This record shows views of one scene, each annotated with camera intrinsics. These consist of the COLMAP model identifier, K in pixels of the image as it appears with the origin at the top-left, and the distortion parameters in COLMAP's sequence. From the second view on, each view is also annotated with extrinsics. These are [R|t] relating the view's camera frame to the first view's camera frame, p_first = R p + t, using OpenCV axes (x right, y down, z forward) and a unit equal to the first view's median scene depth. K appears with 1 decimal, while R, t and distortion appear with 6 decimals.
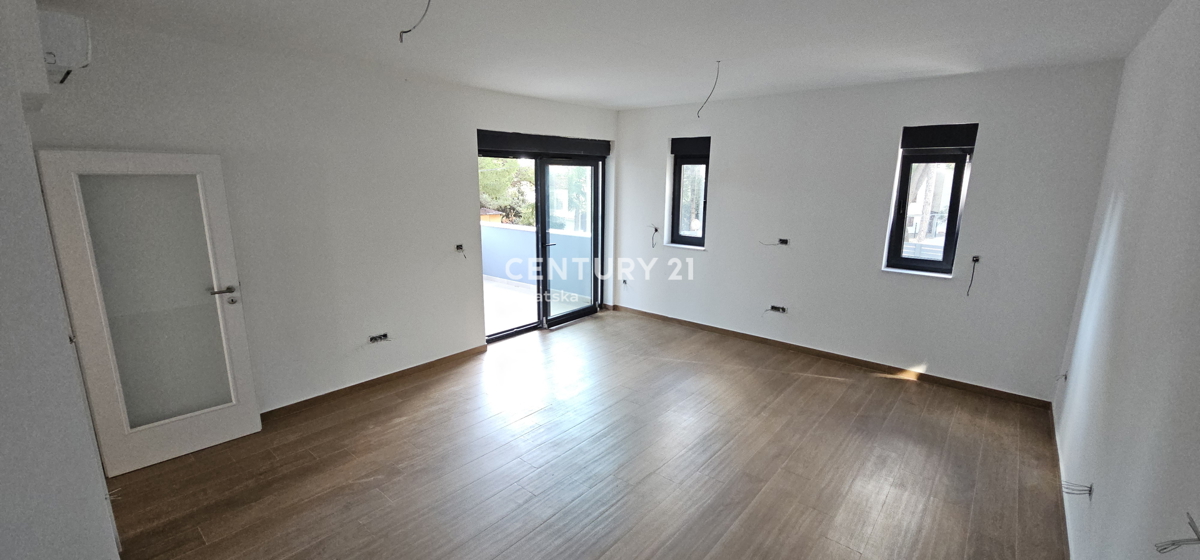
lens RADIAL K [[490.6, 0, 600.0], [0, 490.6, 280.0], [0, 0, 1]] dist [-0.000228, -0.000059]
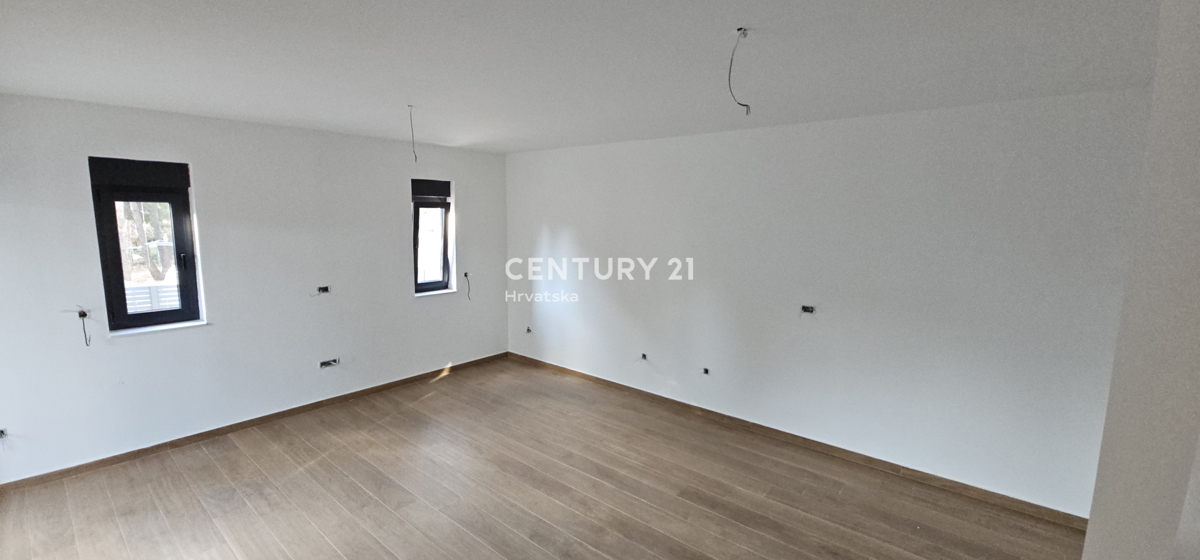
lens RADIAL K [[490.6, 0, 600.0], [0, 490.6, 280.0], [0, 0, 1]] dist [-0.000228, -0.000059]
pose [[-0.013072, -0.130270, 0.991392, -0.557204], [0.210774, 0.968840, 0.130086, -0.109043], [-0.977447, 0.210660, 0.014793, 0.496023]]
